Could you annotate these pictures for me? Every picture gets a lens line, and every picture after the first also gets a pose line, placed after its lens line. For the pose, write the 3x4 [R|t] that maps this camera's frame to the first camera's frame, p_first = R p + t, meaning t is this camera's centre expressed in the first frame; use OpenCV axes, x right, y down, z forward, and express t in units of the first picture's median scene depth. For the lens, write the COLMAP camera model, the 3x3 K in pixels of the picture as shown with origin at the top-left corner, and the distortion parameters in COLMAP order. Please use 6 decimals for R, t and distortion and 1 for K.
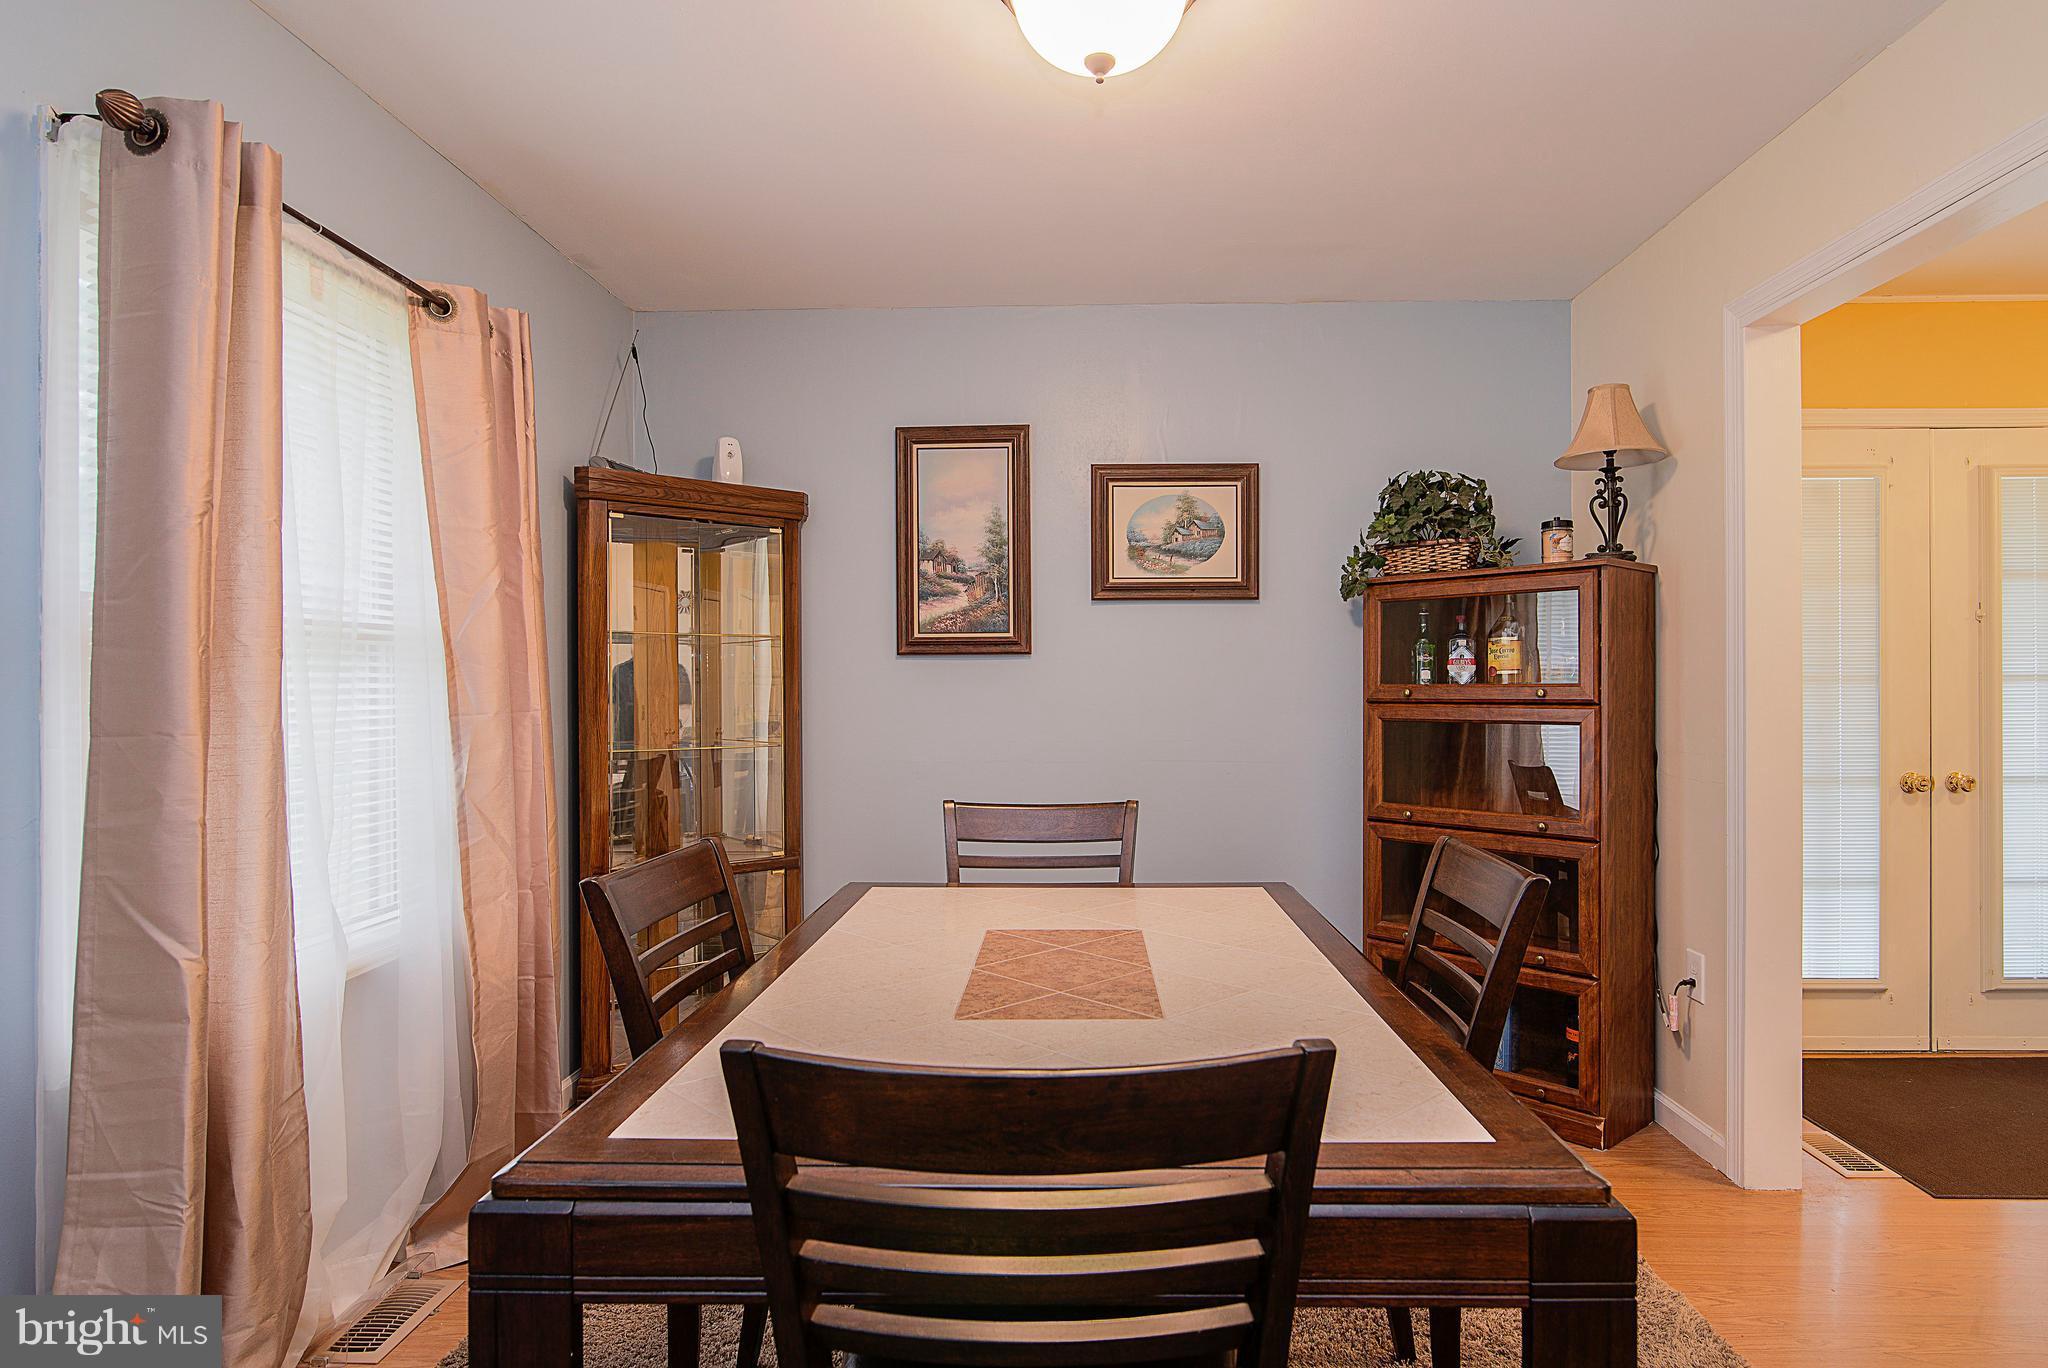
lens RADIAL K [[1189.5, 0, 1056.1], [0, 1189.5, 691.3], [0, 0, 1]] dist [0.002078, -0.015638]
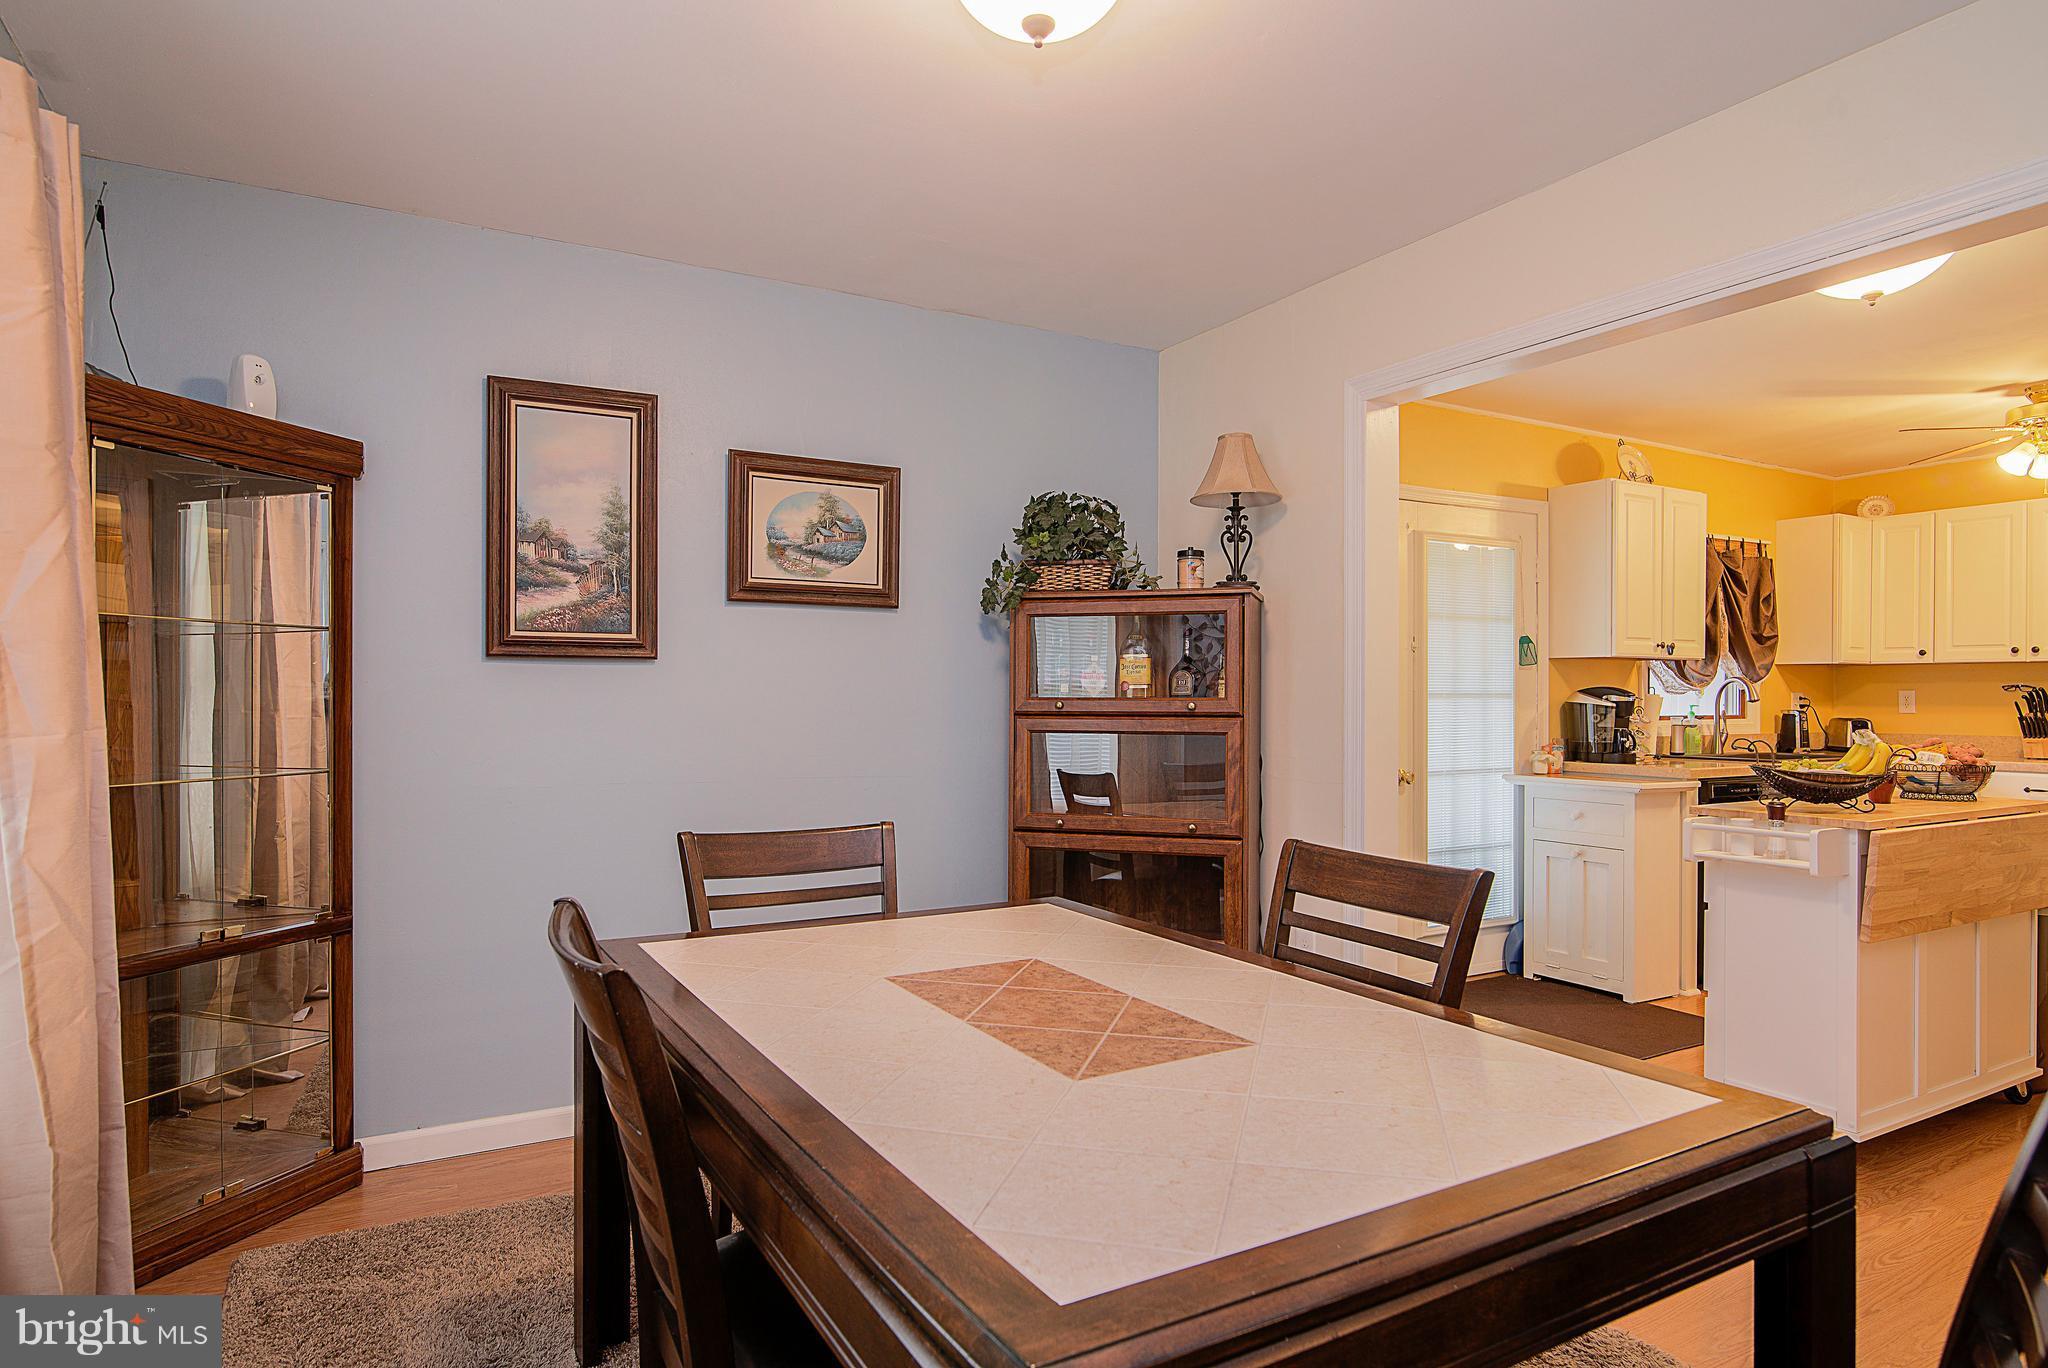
lens RADIAL K [[1189.5, 0, 1056.1], [0, 1189.5, 691.3], [0, 0, 1]] dist [0.002078, -0.015638]
pose [[0.848259, 0.009362, 0.529499, -0.233117], [-0.003997, 0.999928, -0.011276, 0.000557], [-0.529567, 0.007449, 0.848235, 0.111789]]
